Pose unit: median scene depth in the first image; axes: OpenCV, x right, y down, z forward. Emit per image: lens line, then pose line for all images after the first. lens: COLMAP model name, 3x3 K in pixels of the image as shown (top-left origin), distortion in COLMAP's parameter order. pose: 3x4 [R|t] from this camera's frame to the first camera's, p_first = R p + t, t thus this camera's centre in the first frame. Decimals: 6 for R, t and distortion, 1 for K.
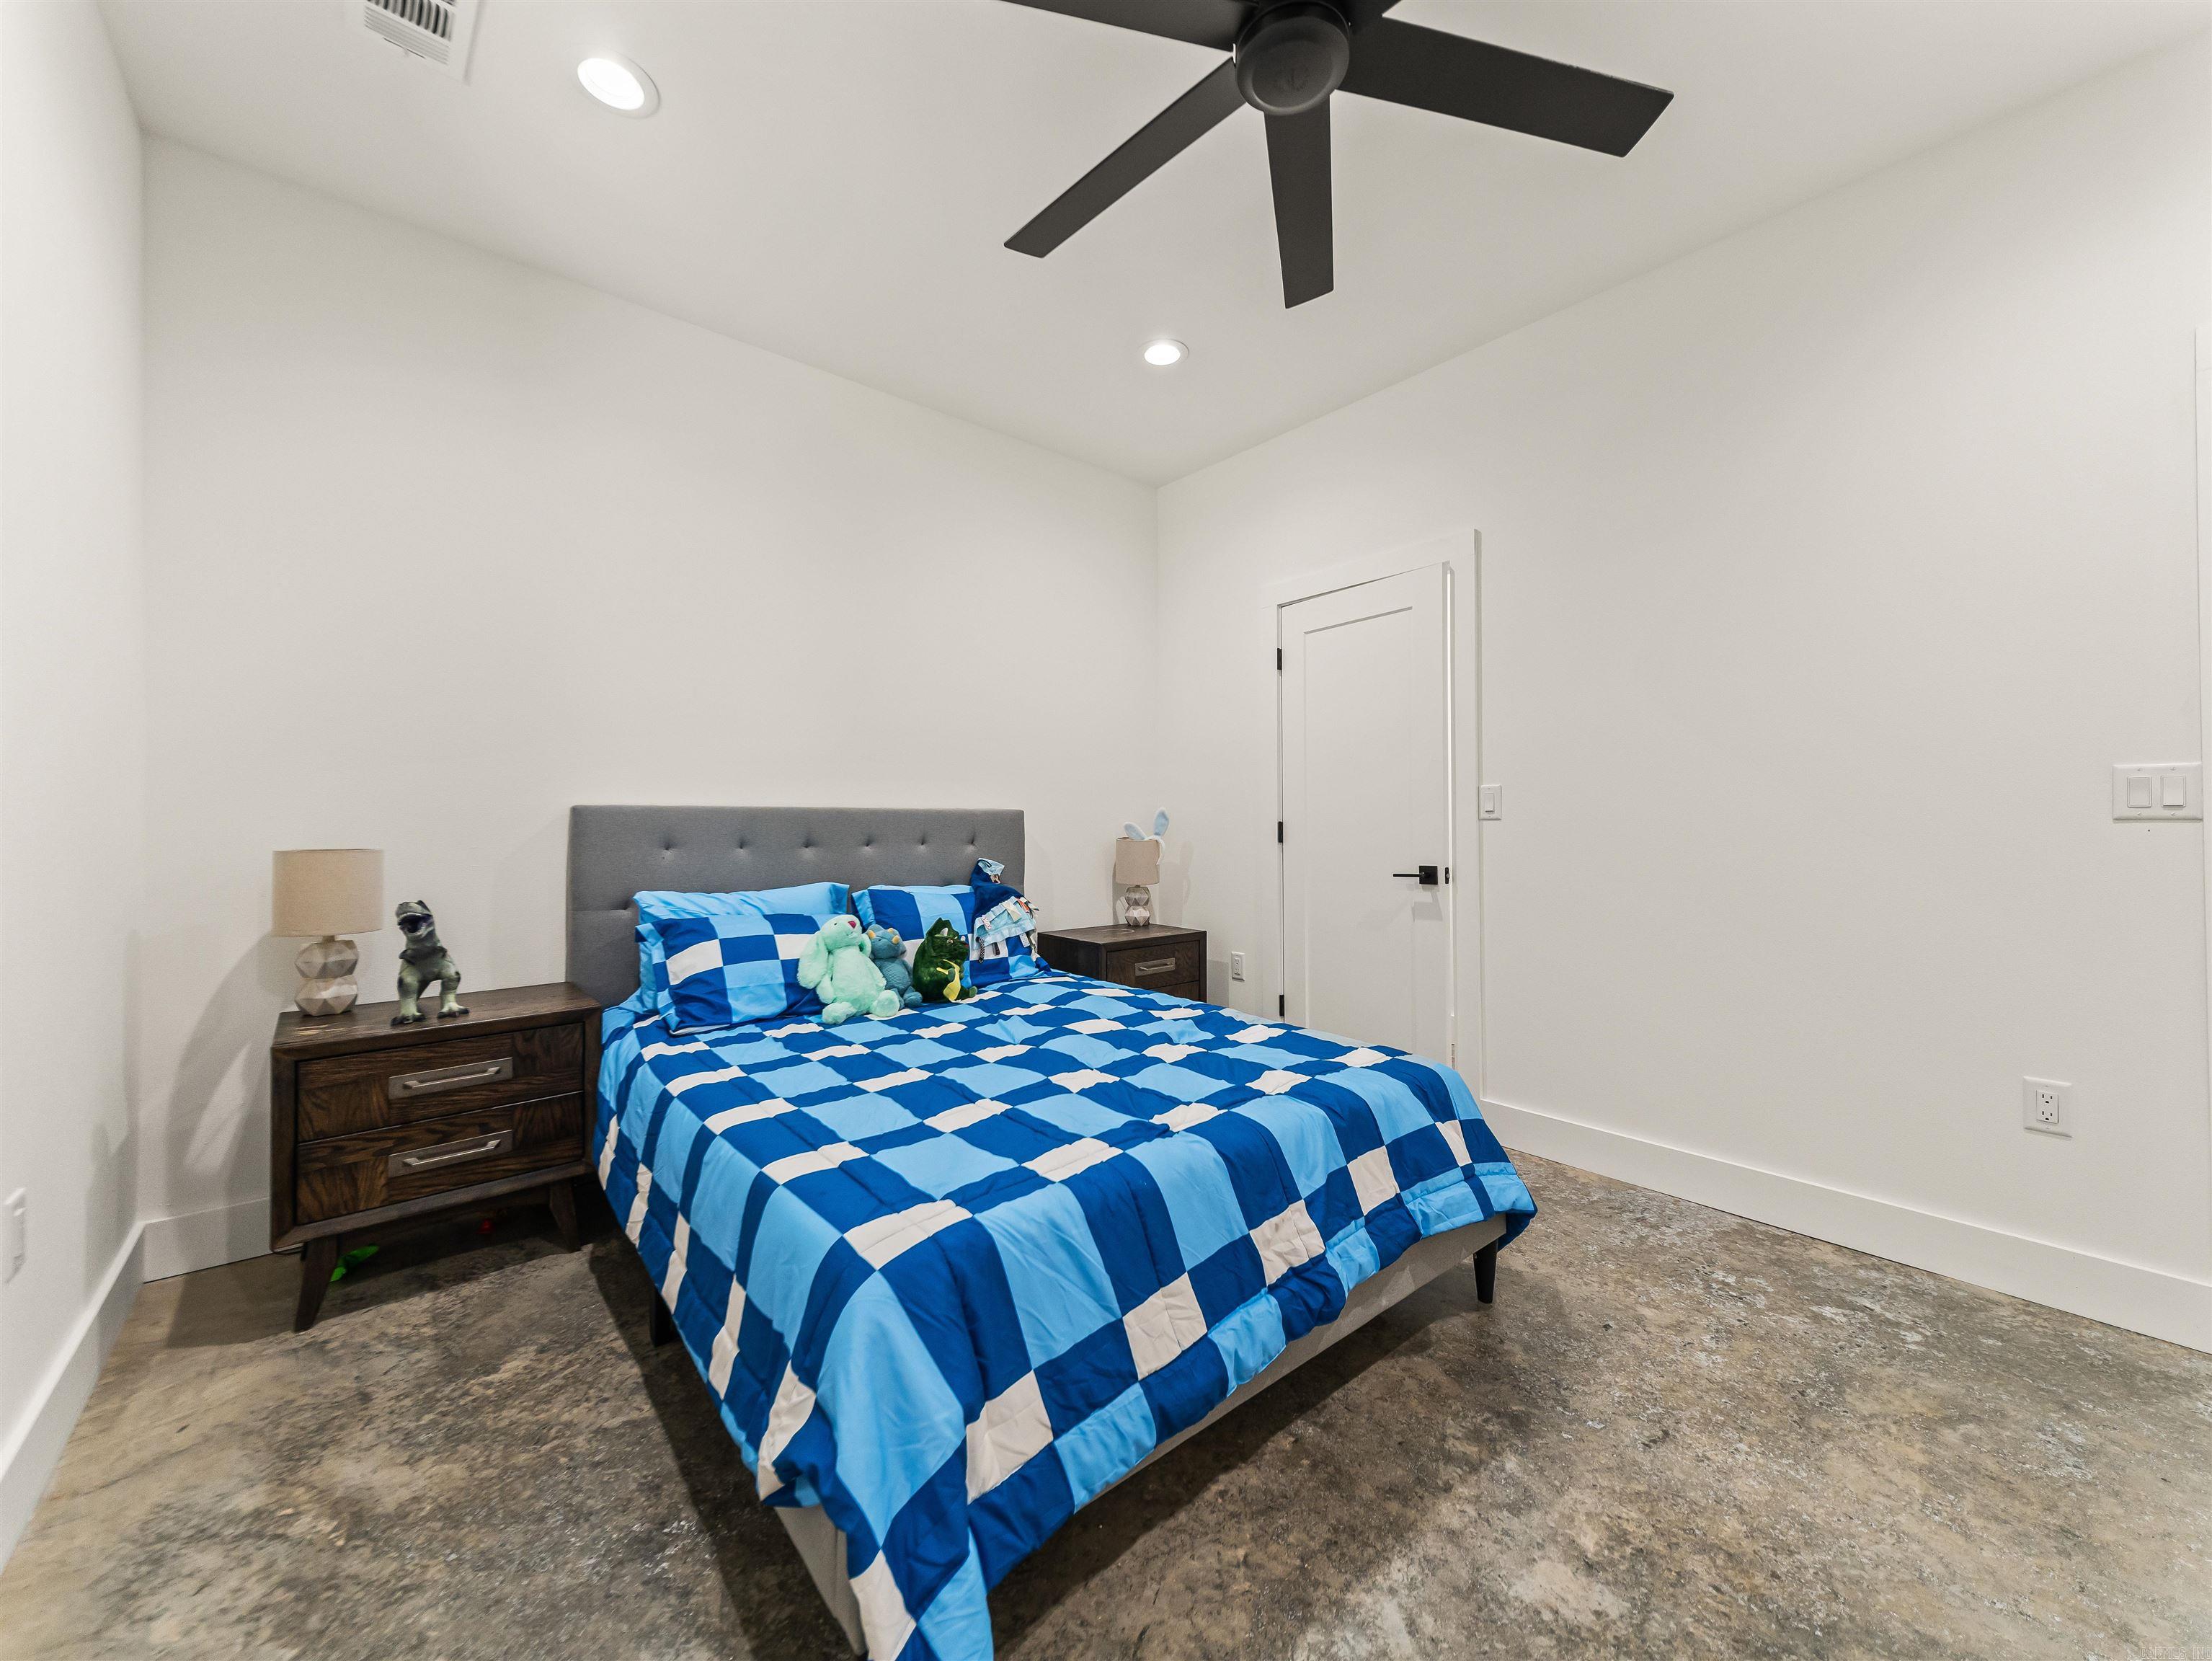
lens RADIAL K [[851.2, 0, 1108.3], [0, 851.2, 832.0], [0, 0, 1]] dist [0.050721, -0.026814]
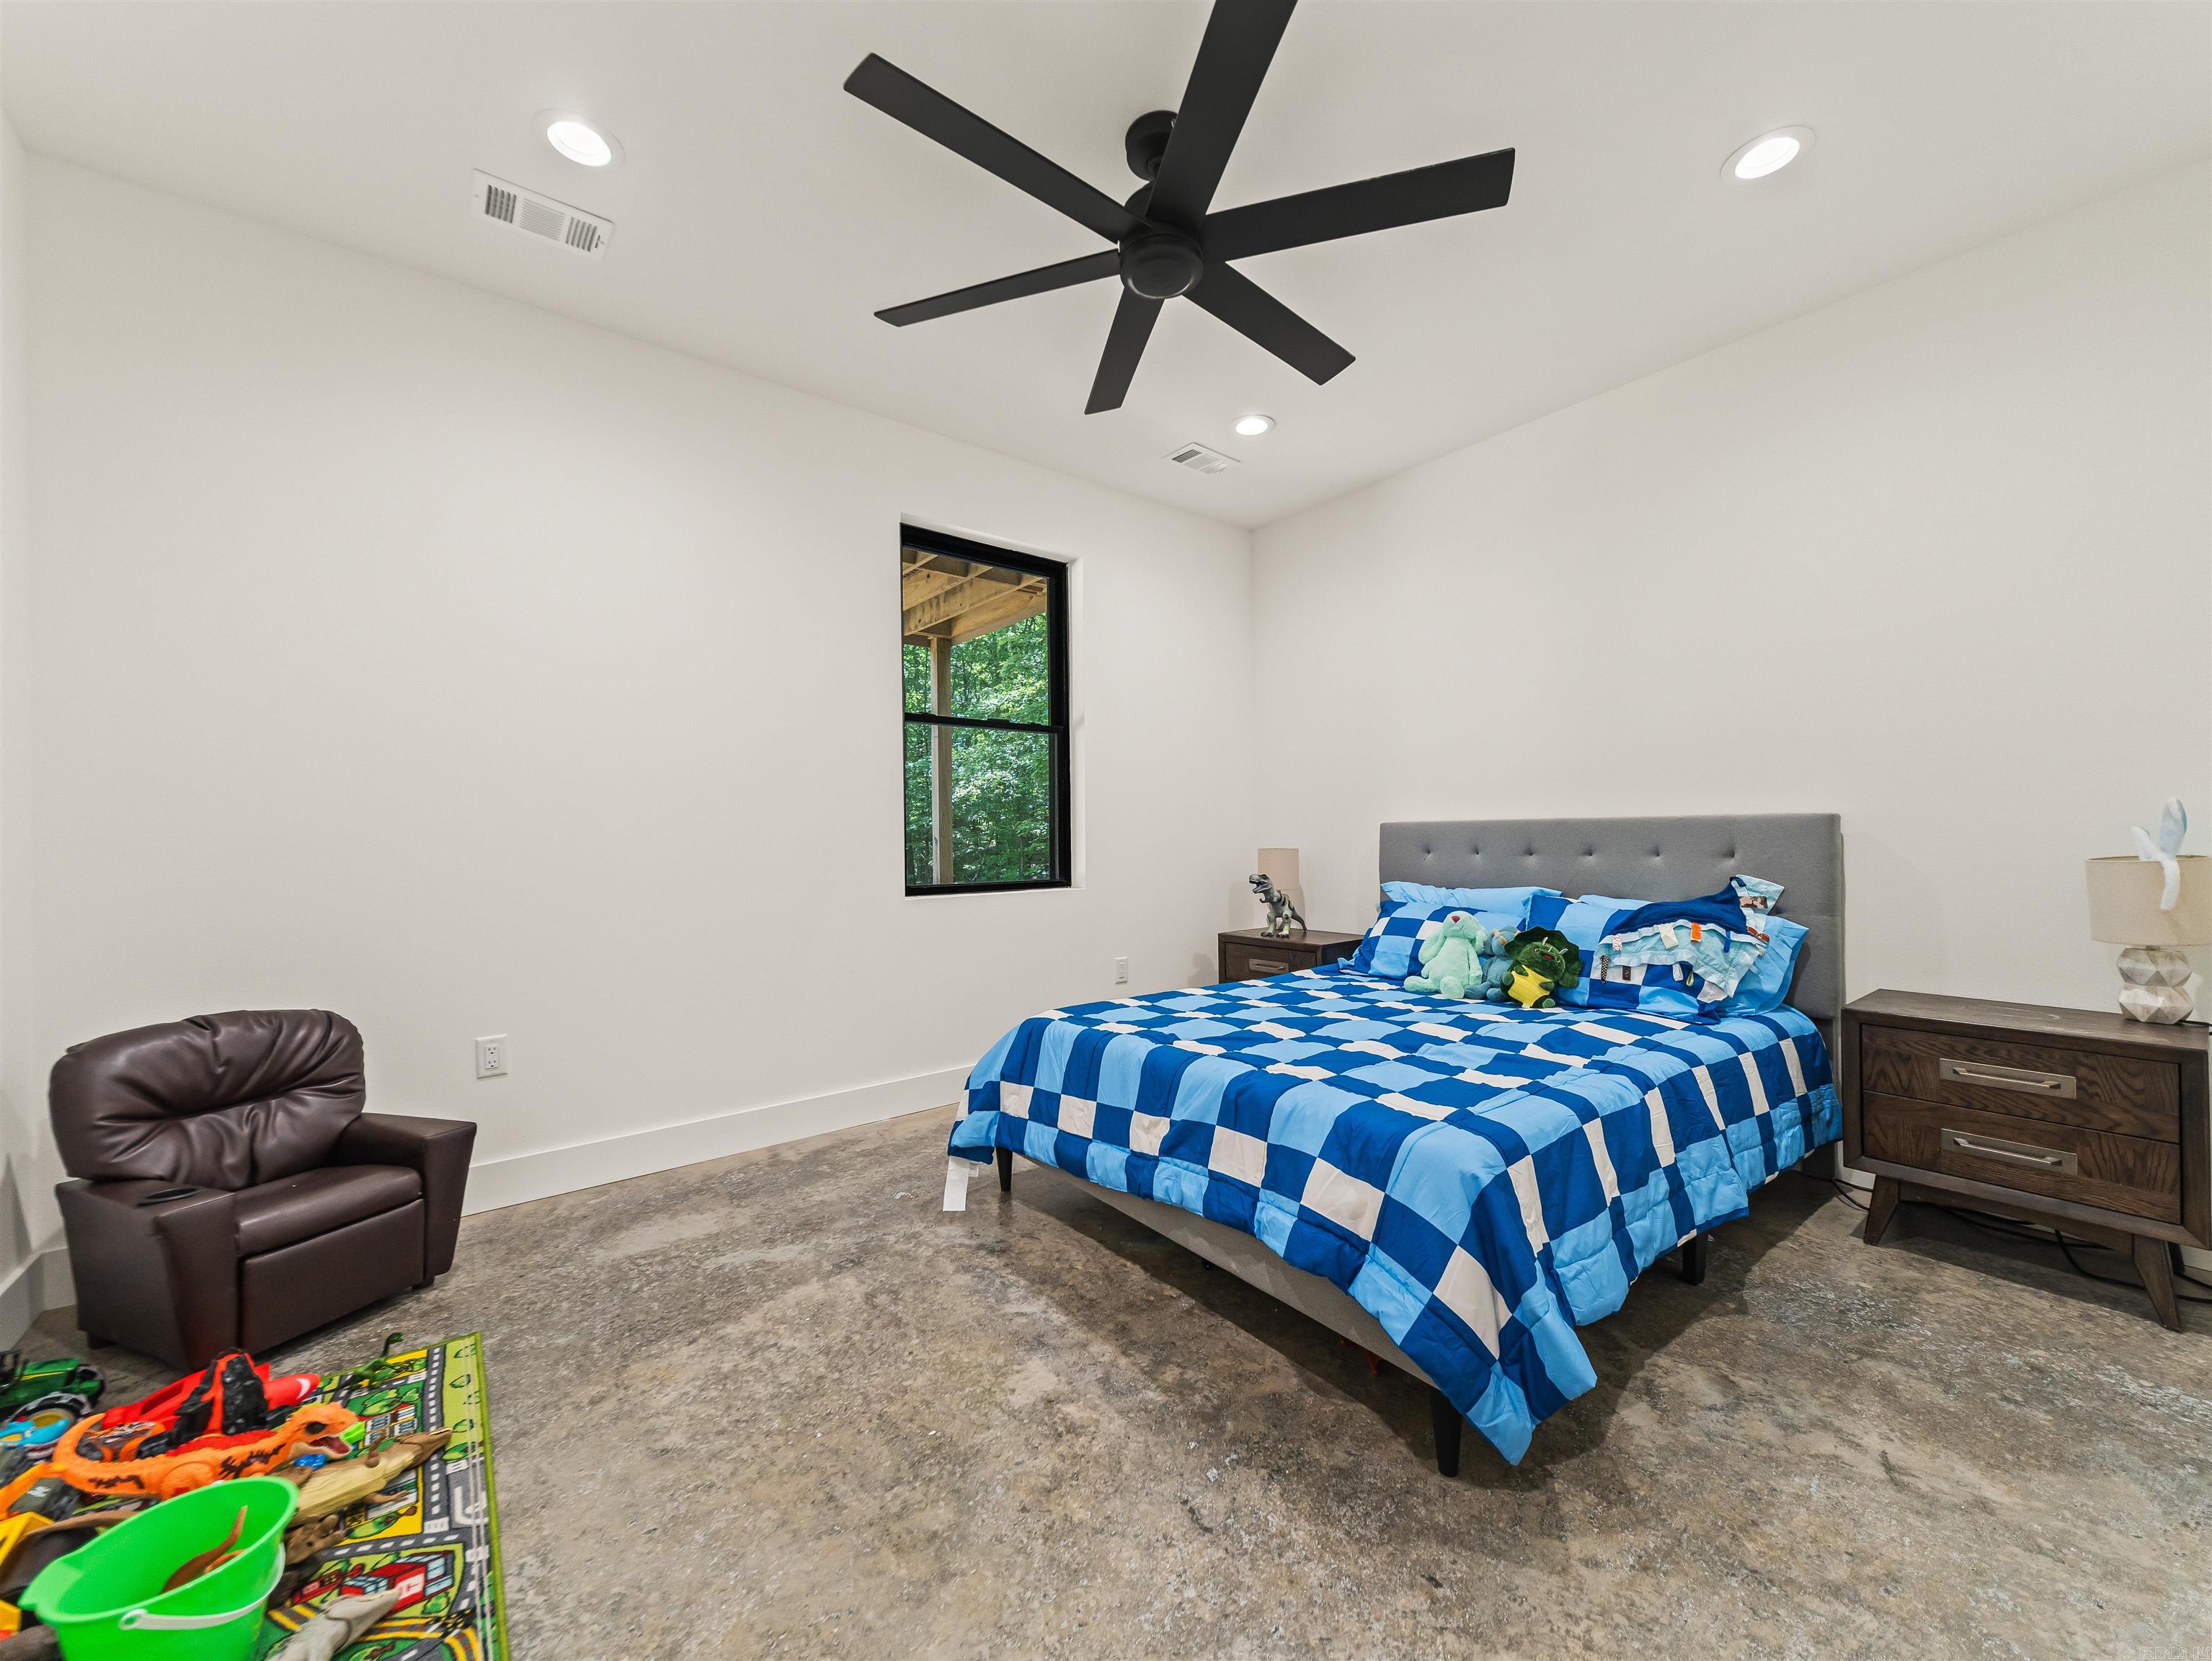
lens RADIAL K [[851.2, 0, 1108.3], [0, 851.2, 832.0], [0, 0, 1]] dist [0.050721, -0.026814]
pose [[-0.041736, -0.004133, -0.999120, 0.938355], [0.000869, 0.999991, -0.004173, -0.009641], [0.999128, -0.001042, -0.041732, 0.574896]]
